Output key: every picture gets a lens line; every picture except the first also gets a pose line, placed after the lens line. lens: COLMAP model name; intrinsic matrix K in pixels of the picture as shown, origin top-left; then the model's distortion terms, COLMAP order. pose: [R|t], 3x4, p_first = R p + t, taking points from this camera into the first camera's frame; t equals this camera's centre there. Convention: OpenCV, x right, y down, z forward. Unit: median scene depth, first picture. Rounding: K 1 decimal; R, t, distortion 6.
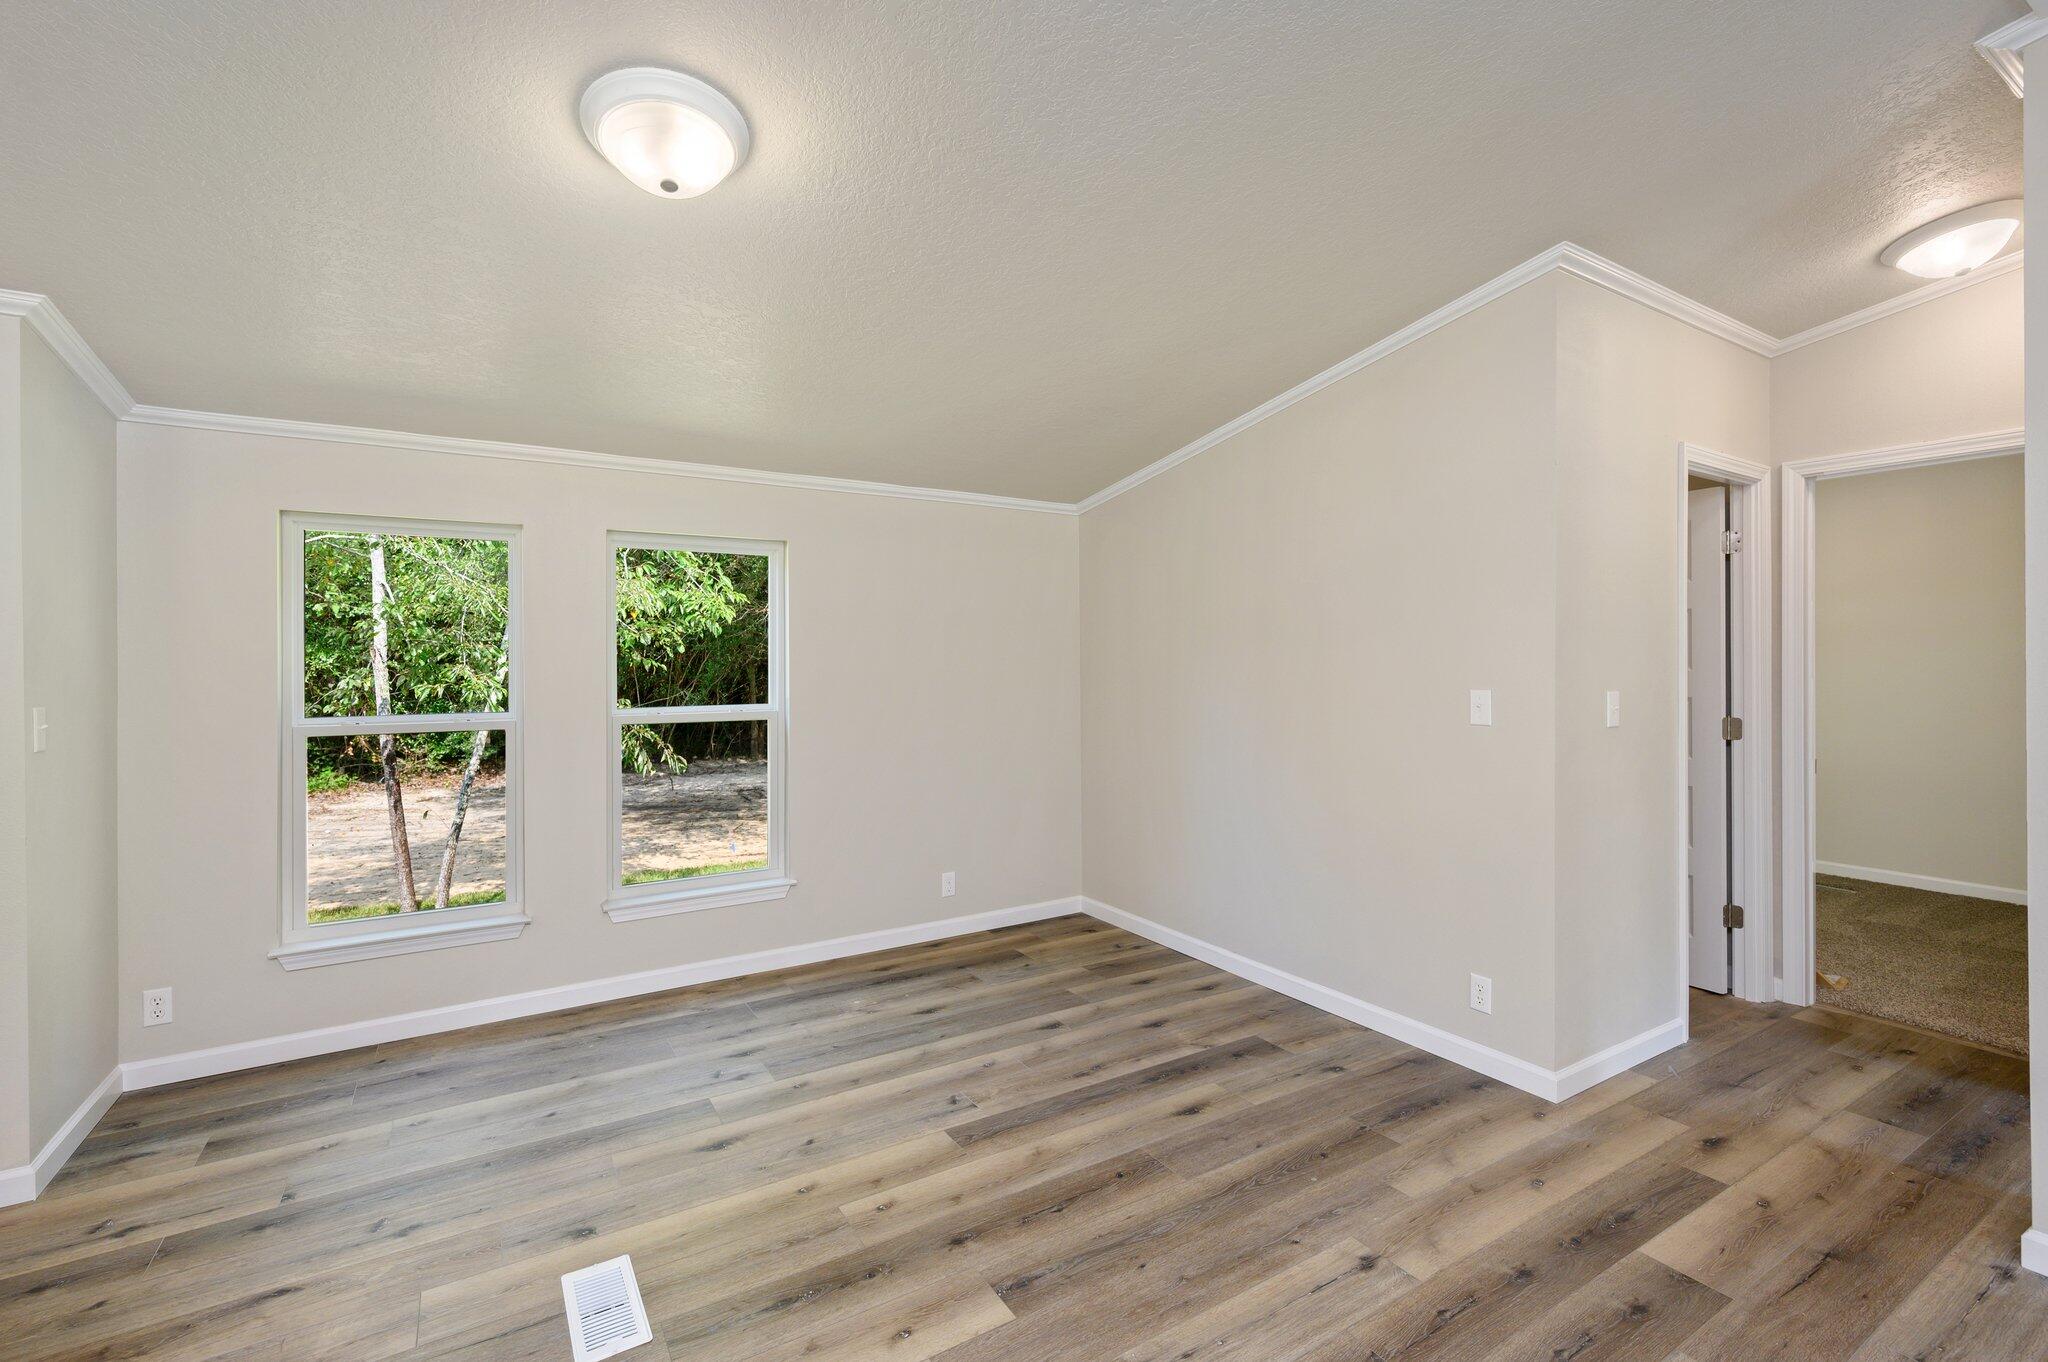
lens RADIAL K [[895.9, 0, 1018.4], [0, 895.9, 660.2], [0, 0, 1]] dist [-0.001241, -0.000128]
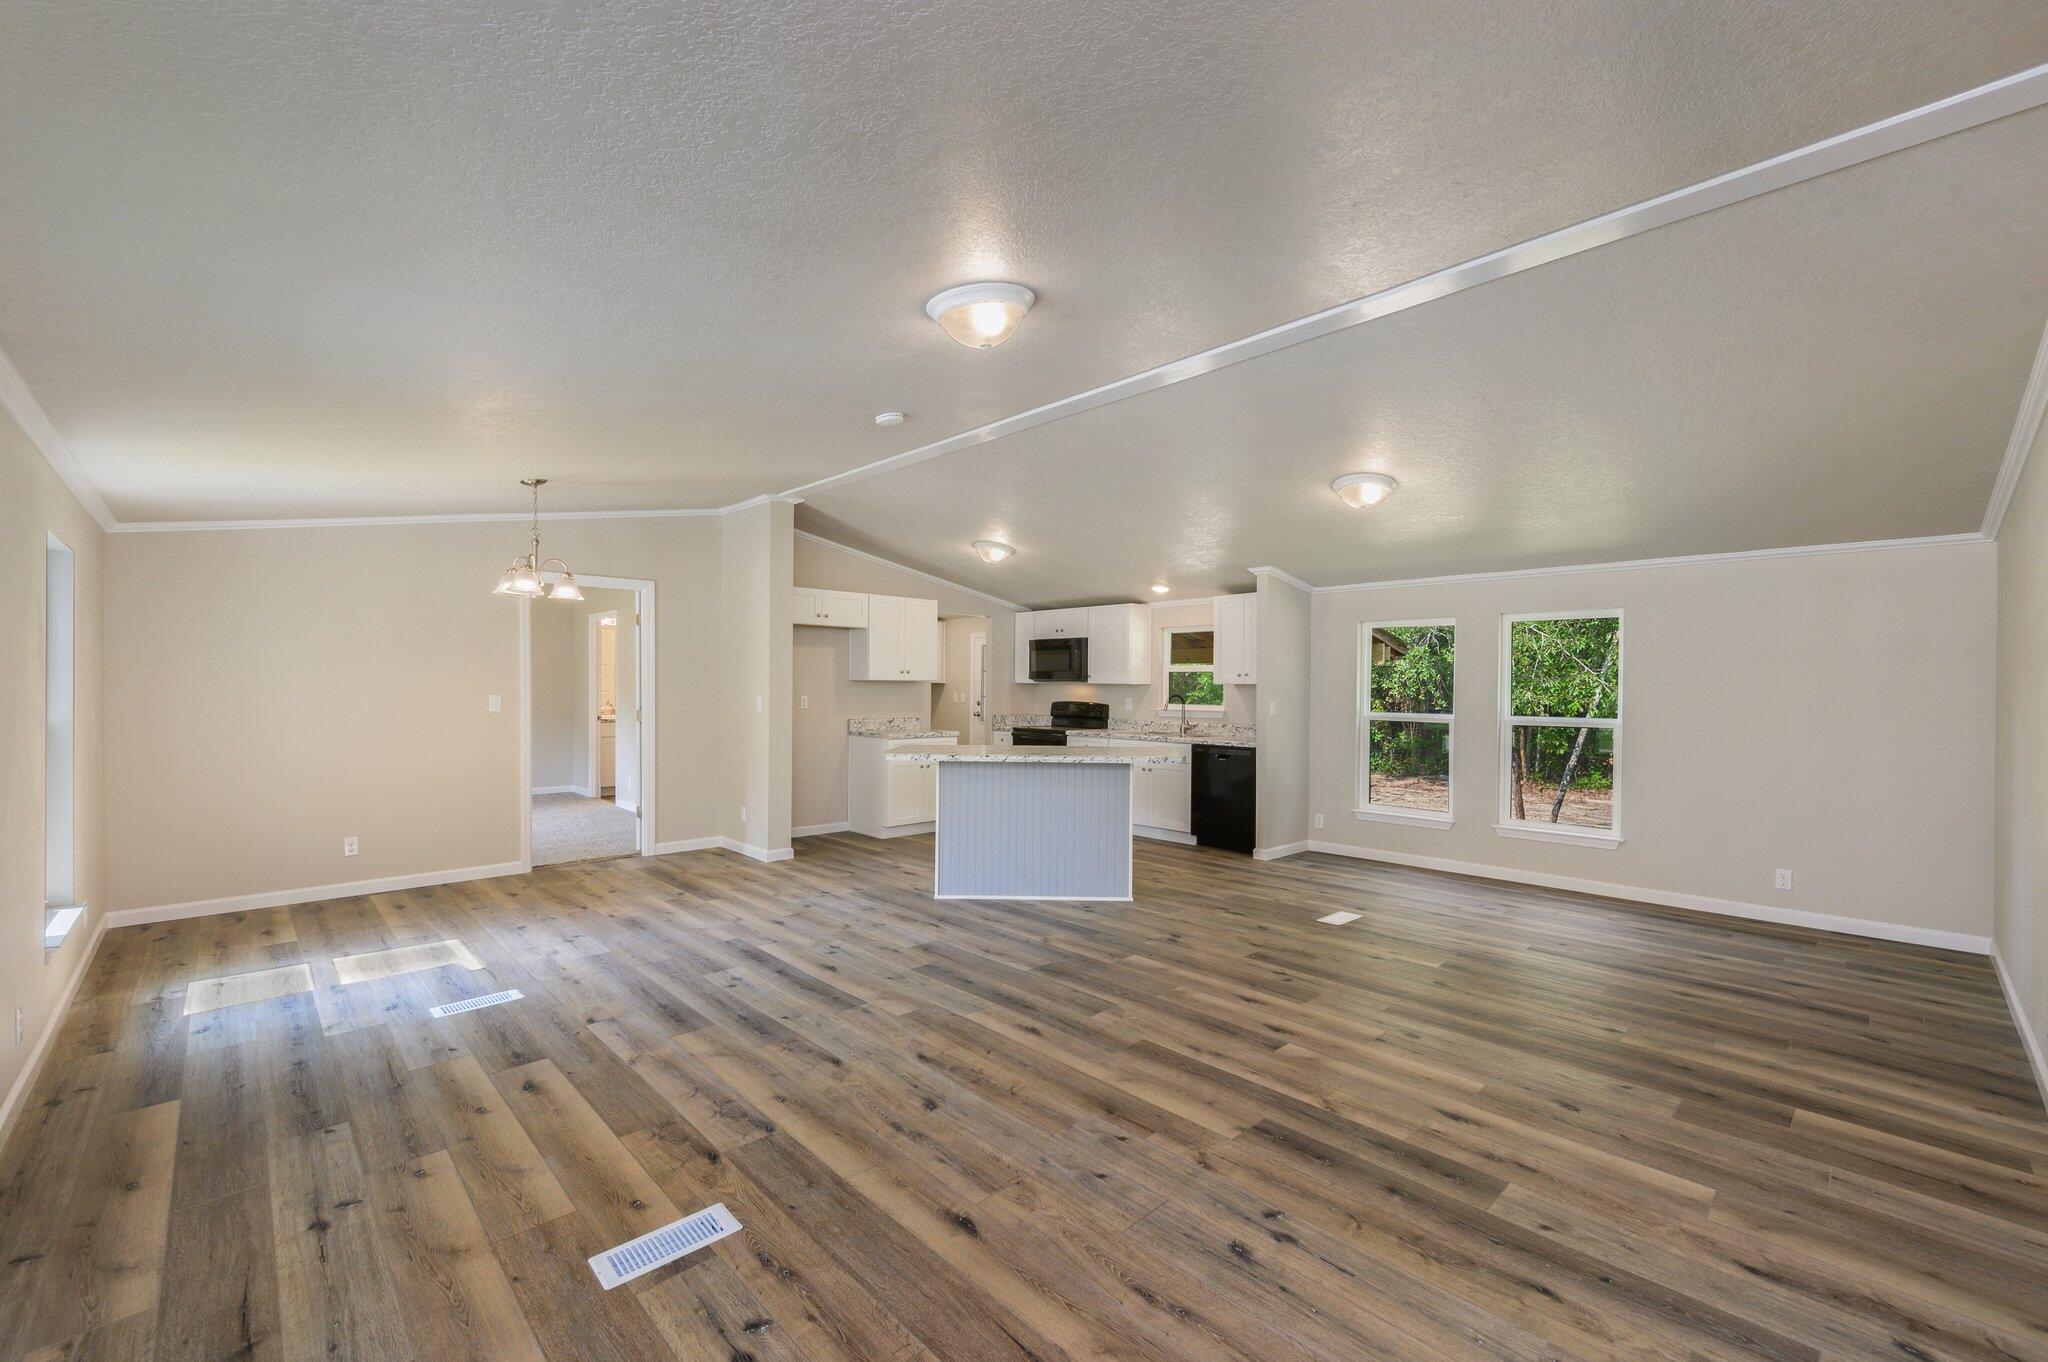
lens RADIAL K [[838.9, 0, 1032.7], [0, 838.9, 688.9], [0, 0, 1]] dist [-0.000075, -0.000016]
pose [[0.214477, 0.006293, -0.976709, 1.489470], [-0.010861, 0.999933, 0.004058, 0.009179], [0.976669, 0.009737, 0.214531, -0.395741]]
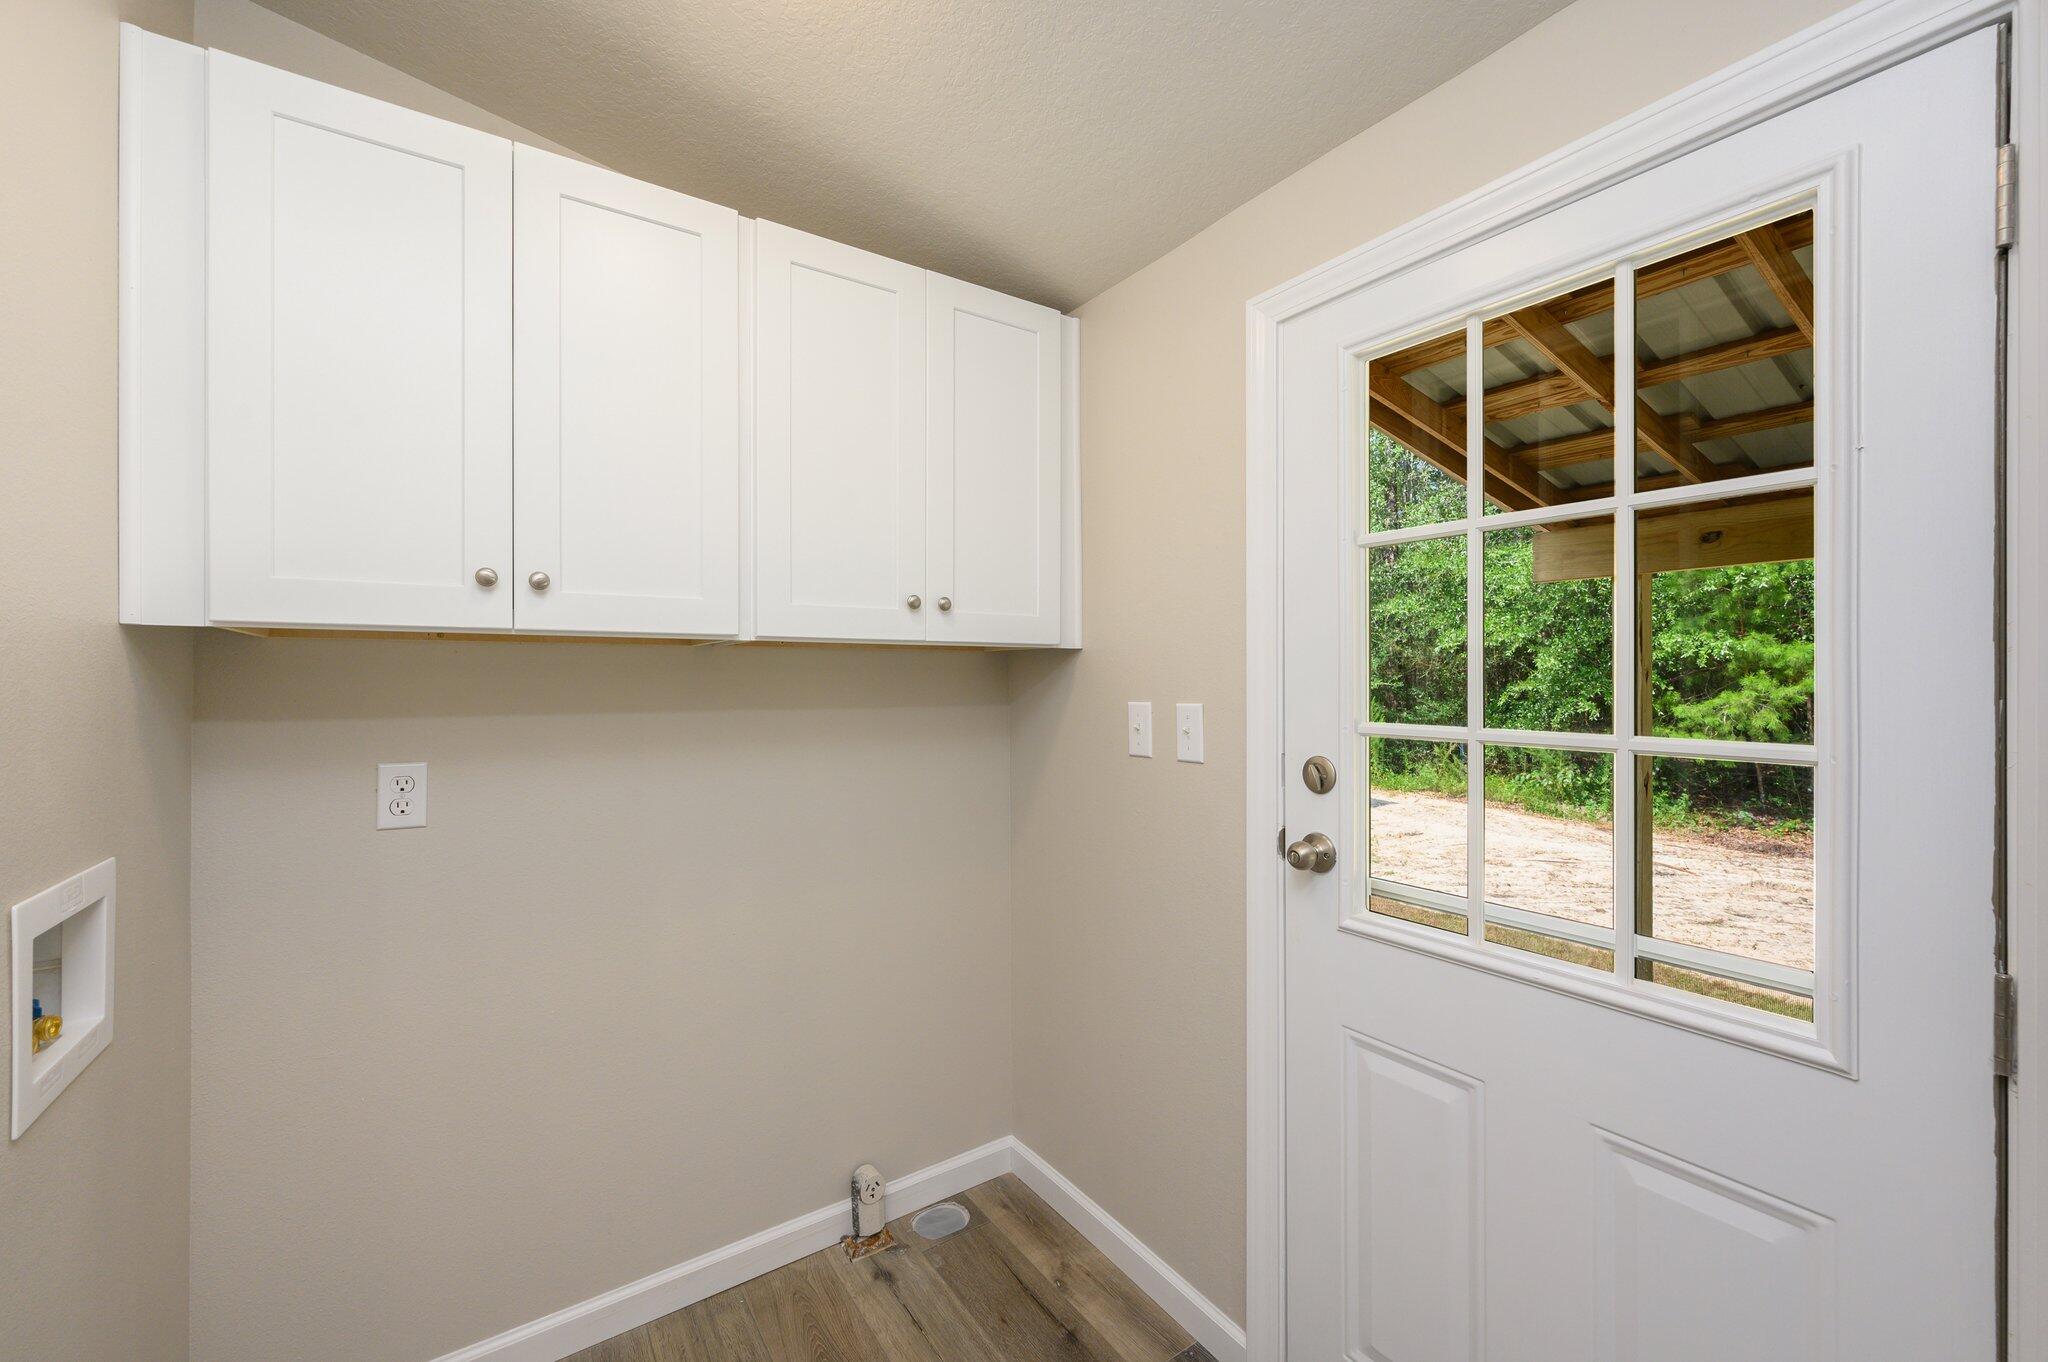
lens RADIAL K [[825.4, 0, 1024.0], [0, 825.4, 681.0], [0, 0, 1]] dist [0.000524, -0.000280]
pose [[0.042209, 0.003277, -0.999103, -2.196073], [0.001909, 0.999993, 0.003361, 0.032532], [0.999107, -0.002049, 0.042202, 0.020417]]
